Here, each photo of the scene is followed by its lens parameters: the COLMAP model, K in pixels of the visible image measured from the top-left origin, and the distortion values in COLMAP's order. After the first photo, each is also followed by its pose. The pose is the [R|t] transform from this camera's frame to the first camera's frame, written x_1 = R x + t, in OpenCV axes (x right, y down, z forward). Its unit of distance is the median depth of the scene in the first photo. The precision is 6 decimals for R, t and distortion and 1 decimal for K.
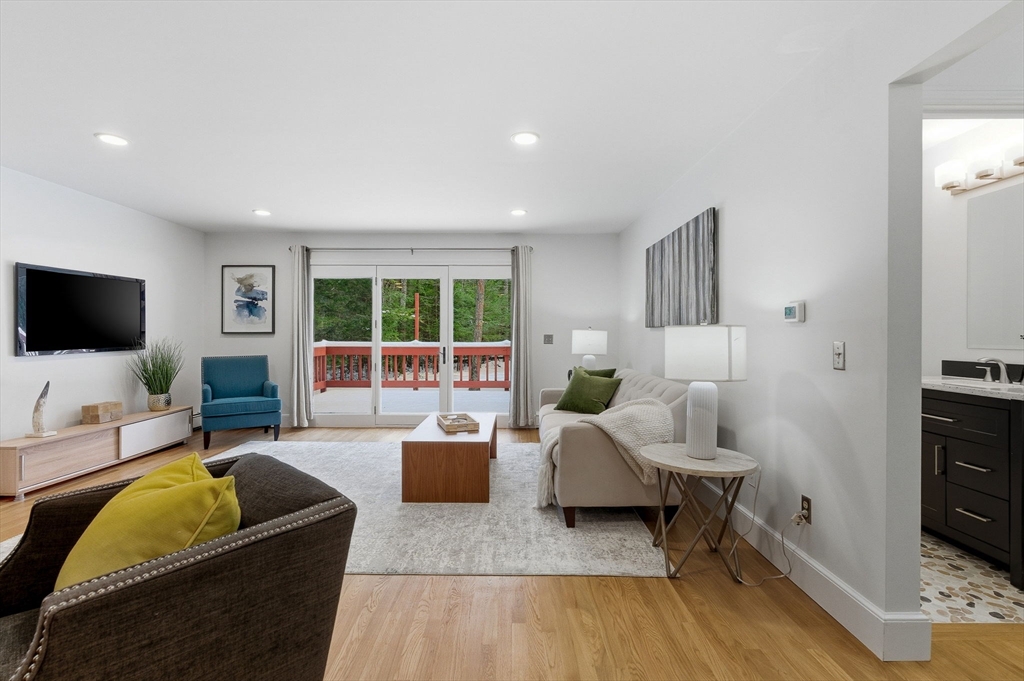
lens RADIAL K [[488.9, 0, 510.6], [0, 488.9, 335.1], [0, 0, 1]] dist [-0.002925, -0.000663]
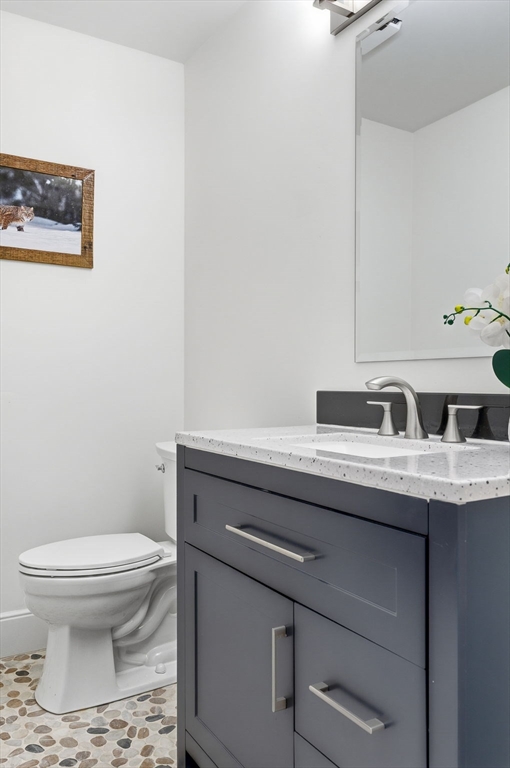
lens RADIAL K [[612.1, 0, 255.5], [0, 612.1, 385.9], [0, 0, 1]] dist [0.008882, 0.003059]
pose [[0.857003, -0.004794, 0.515290, 0.252605], [0.000079, 0.999958, 0.009173, 0.019534], [-0.515312, -0.007820, 0.856967, 0.249992]]
